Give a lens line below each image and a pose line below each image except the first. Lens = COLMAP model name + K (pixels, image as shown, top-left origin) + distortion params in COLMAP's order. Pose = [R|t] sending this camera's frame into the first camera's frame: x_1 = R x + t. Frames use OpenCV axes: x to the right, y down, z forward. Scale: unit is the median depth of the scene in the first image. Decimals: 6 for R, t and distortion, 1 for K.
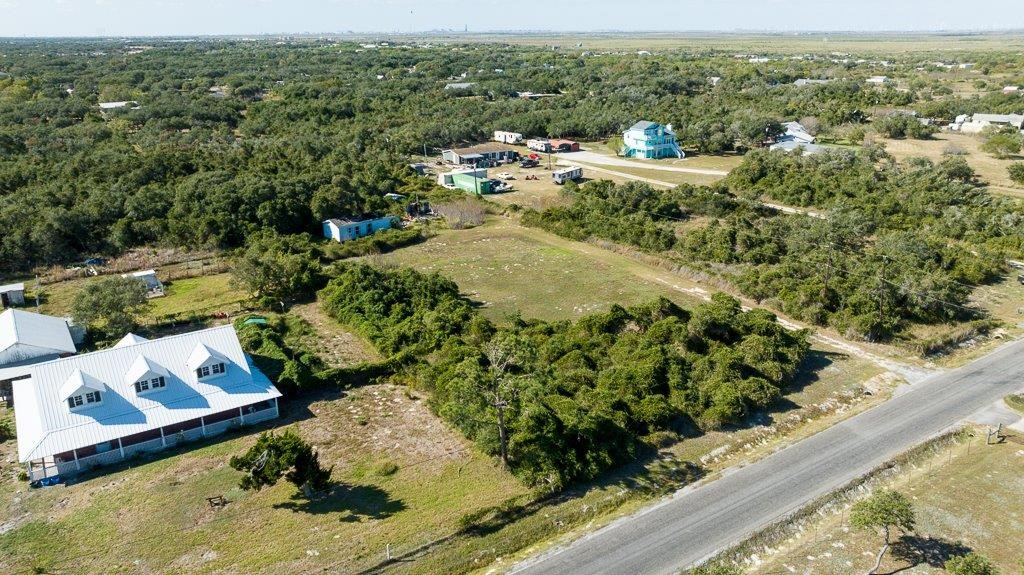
lens RADIAL K [[756.3, 0, 497.0], [0, 756.3, 284.8], [0, 0, 1]] dist [-0.015934, -0.000912]
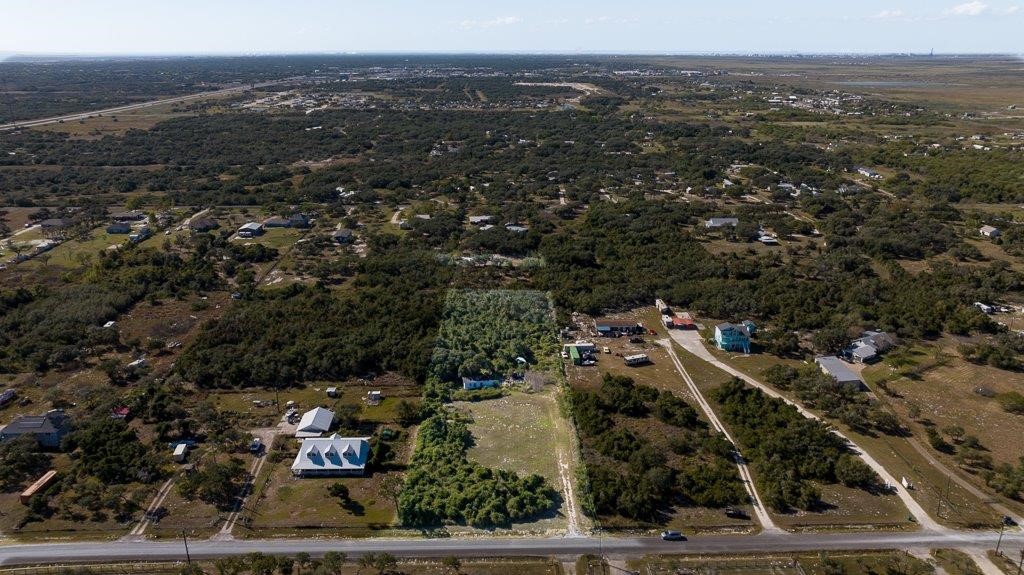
lens RADIAL K [[720.5, 0, 514.5], [0, 720.5, 289.3], [0, 0, 1]] dist [-0.016333, 0.004516]
pose [[0.850877, 0.177507, -0.494468, 1.413093], [-0.175989, 0.983117, 0.050085, -0.749890], [0.495011, 0.044405, 0.867752, -1.168445]]
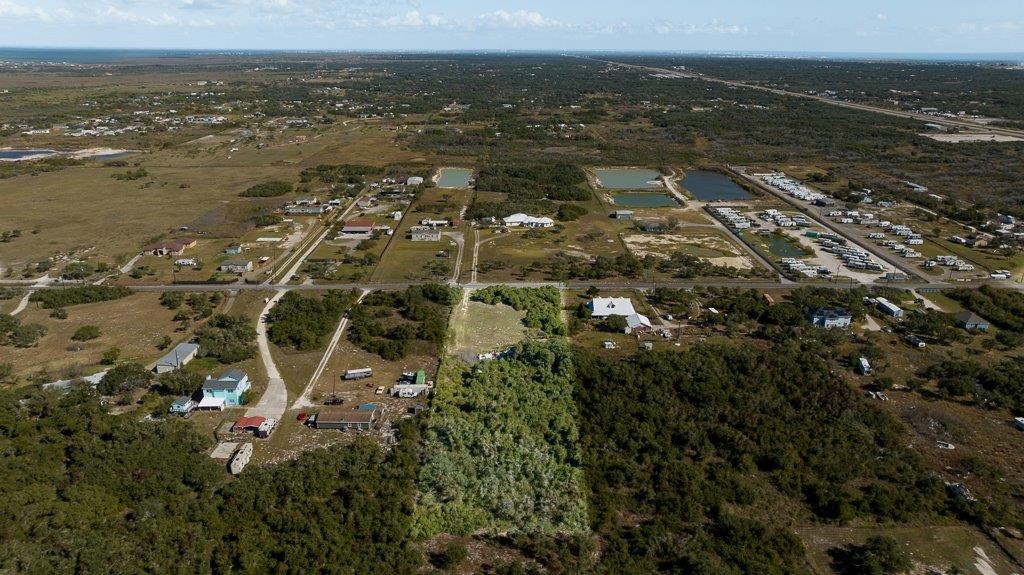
lens RADIAL K [[720.5, 0, 514.5], [0, 720.5, 289.3], [0, 0, 1]] dist [-0.016333, 0.004516]
pose [[-0.838966, -0.171503, 0.516452, -2.132979], [0.177007, 0.811429, 0.557003, -2.451877], [-0.514592, 0.558722, -0.650404, 3.914094]]
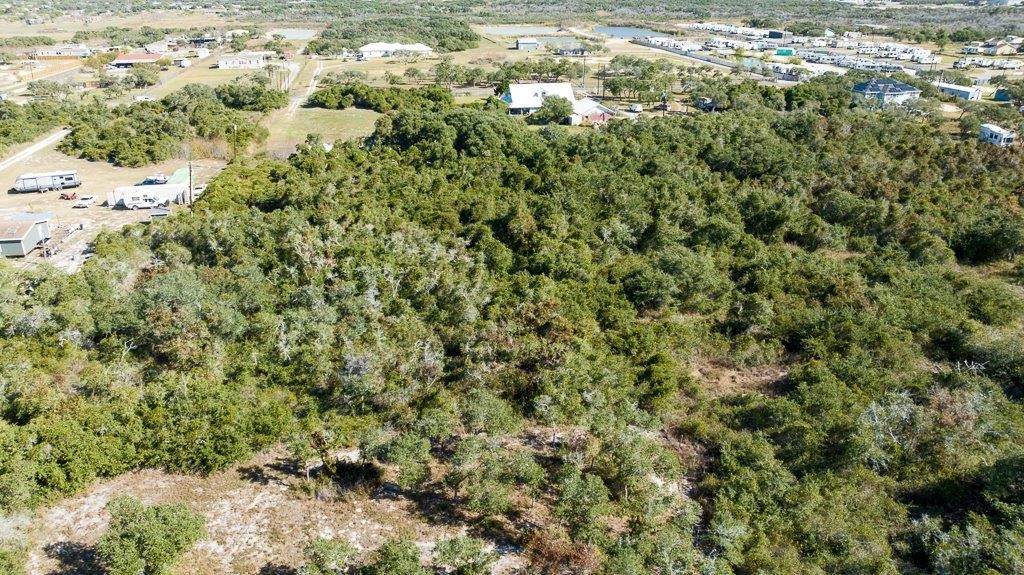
lens RADIAL K [[756.3, 0, 497.0], [0, 756.3, 284.8], [0, 0, 1]] dist [-0.015934, -0.000912]
pose [[-0.911075, -0.145133, 0.385849, -1.417226], [0.140905, 0.769973, 0.622325, -1.067549], [-0.387413, 0.621352, -0.681053, 3.195088]]
